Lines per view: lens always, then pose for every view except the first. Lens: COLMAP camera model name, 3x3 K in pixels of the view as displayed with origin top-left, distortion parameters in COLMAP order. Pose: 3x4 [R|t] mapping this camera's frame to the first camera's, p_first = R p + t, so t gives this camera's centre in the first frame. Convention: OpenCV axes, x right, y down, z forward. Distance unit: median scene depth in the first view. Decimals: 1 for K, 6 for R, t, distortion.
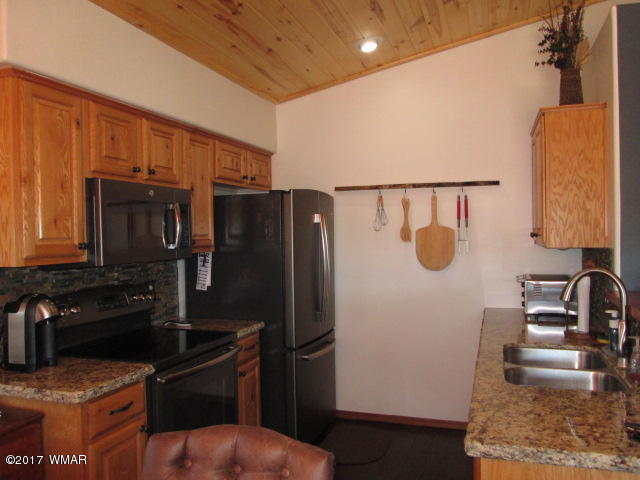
lens RADIAL K [[535.2, 0, 320.0], [0, 535.2, 239.8], [0, 0, 1]] dist [-0.039326, 0.011017]
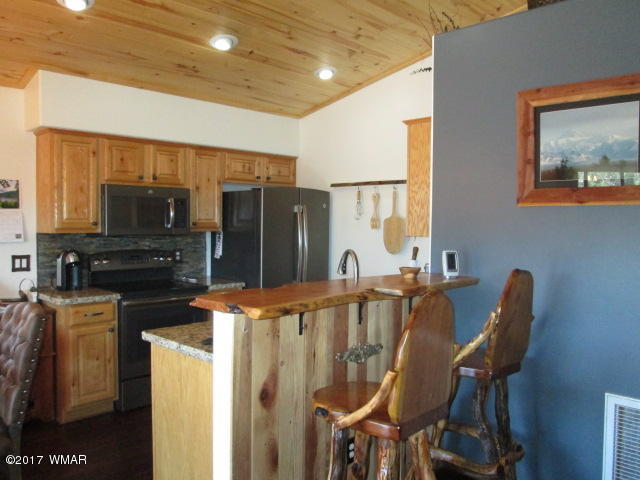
lens RADIAL K [[535.2, 0, 322.6], [0, 535.2, 239.9], [0, 0, 1]] dist [-0.039326, 0.011017]
pose [[0.896193, 0.040446, -0.441817, 0.744035], [-0.029178, 0.999053, 0.032272, -0.009622], [0.442704, -0.016031, 0.896524, -0.174713]]
